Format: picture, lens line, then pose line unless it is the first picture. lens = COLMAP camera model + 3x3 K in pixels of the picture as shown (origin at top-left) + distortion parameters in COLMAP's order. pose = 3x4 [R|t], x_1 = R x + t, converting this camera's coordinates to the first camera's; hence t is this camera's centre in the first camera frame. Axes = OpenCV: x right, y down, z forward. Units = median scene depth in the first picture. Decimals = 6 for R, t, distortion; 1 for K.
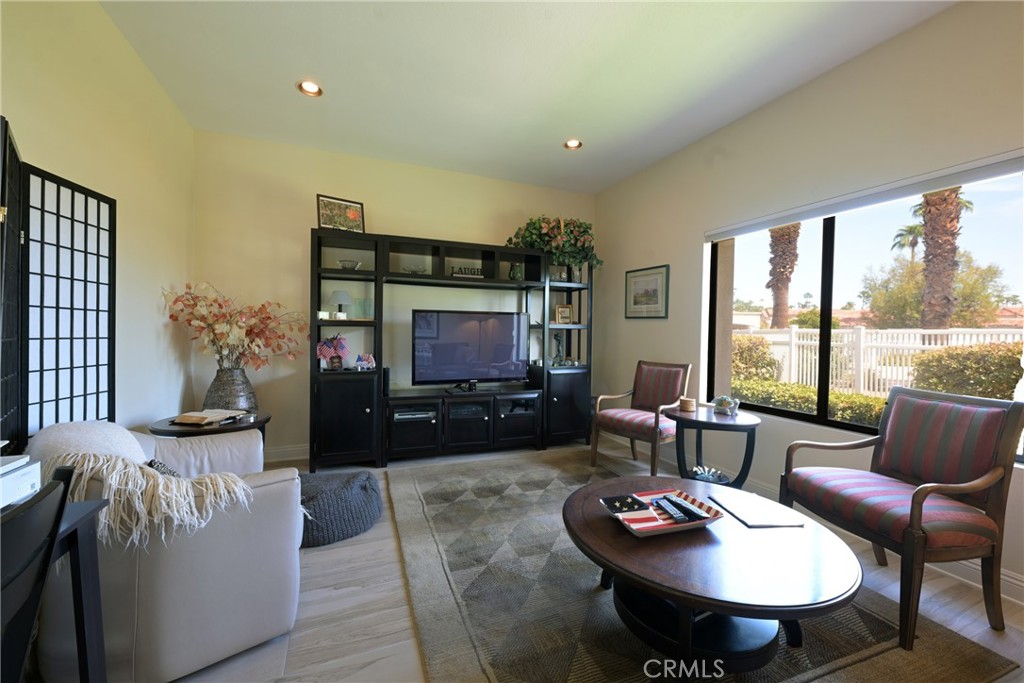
lens RADIAL K [[403.1, 0, 511.0], [0, 403.1, 335.6], [0, 0, 1]] dist [0.000418, 0.000306]
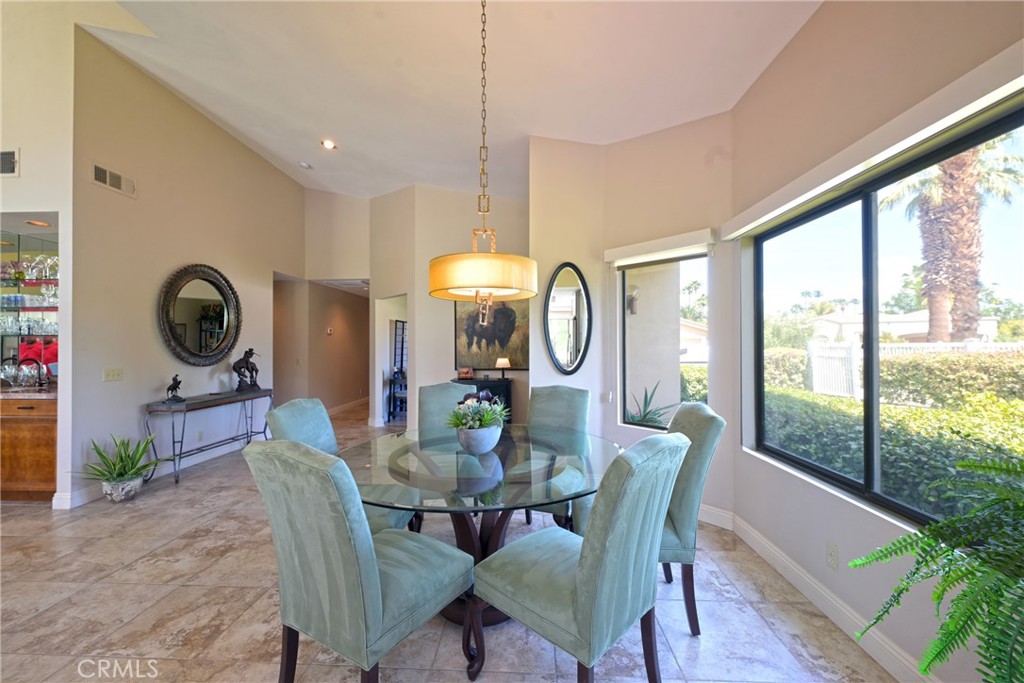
lens RADIAL K [[403.1, 0, 507.9], [0, 403.1, 340.7], [0, 0, 1]] dist [0.000418, 0.000306]
pose [[0.908281, -0.022285, -0.417766, 0.896667], [0.011857, 0.999550, -0.027538, -0.005158], [0.418192, 0.020059, 0.908137, -1.397223]]
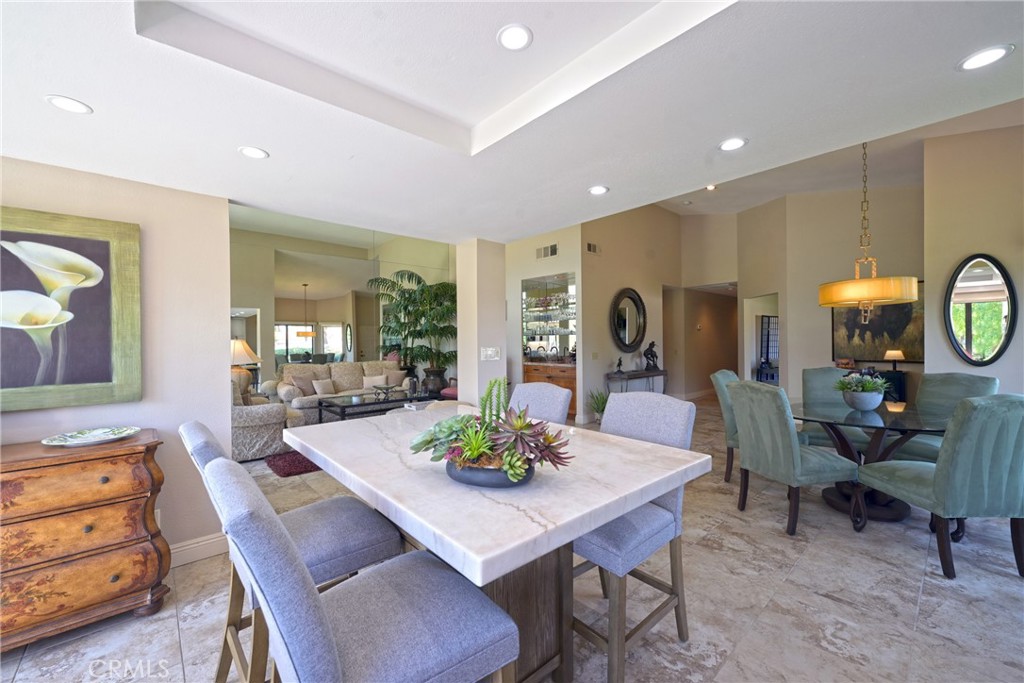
lens RADIAL K [[403.1, 0, 508.7], [0, 403.1, 342.6], [0, 0, 1]] dist [0.000418, 0.000306]
pose [[0.340522, -0.014645, -0.940122, 1.134403], [0.004883, 0.999893, -0.013807, 0.002586], [0.940224, 0.000111, 0.340557, -1.826124]]
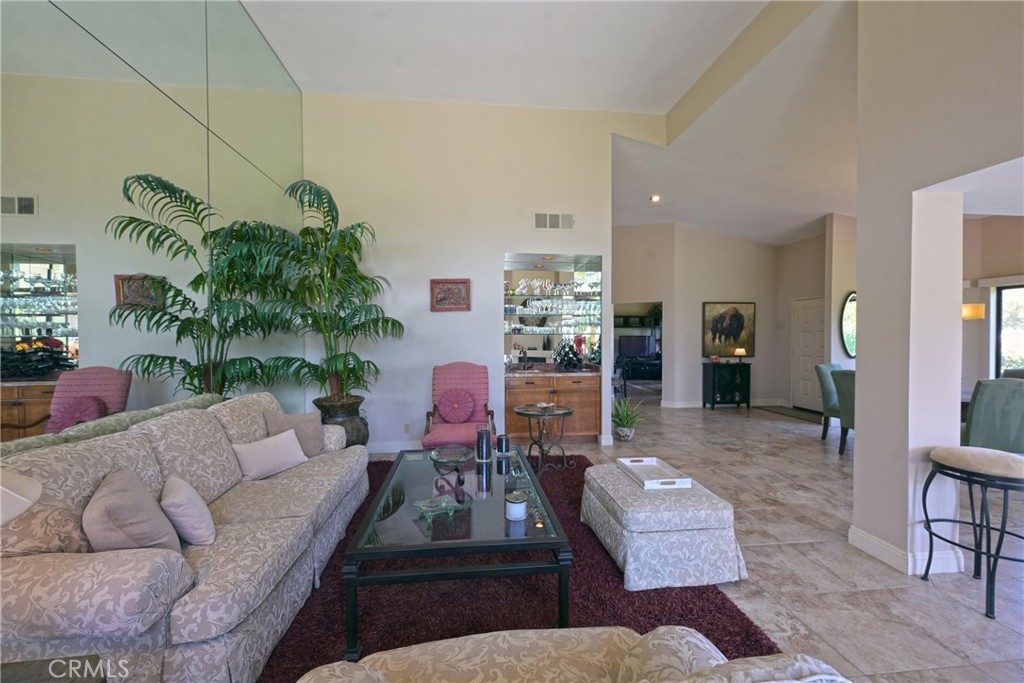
lens RADIAL K [[403.1, 0, 508.1], [0, 403.1, 339.3], [0, 0, 1]] dist [0.000418, 0.000306]
pose [[0.962273, -0.011844, -0.271827, -0.211010], [0.011865, 0.999928, -0.001566, -0.038454], [0.271826, -0.001718, 0.962345, -2.343857]]
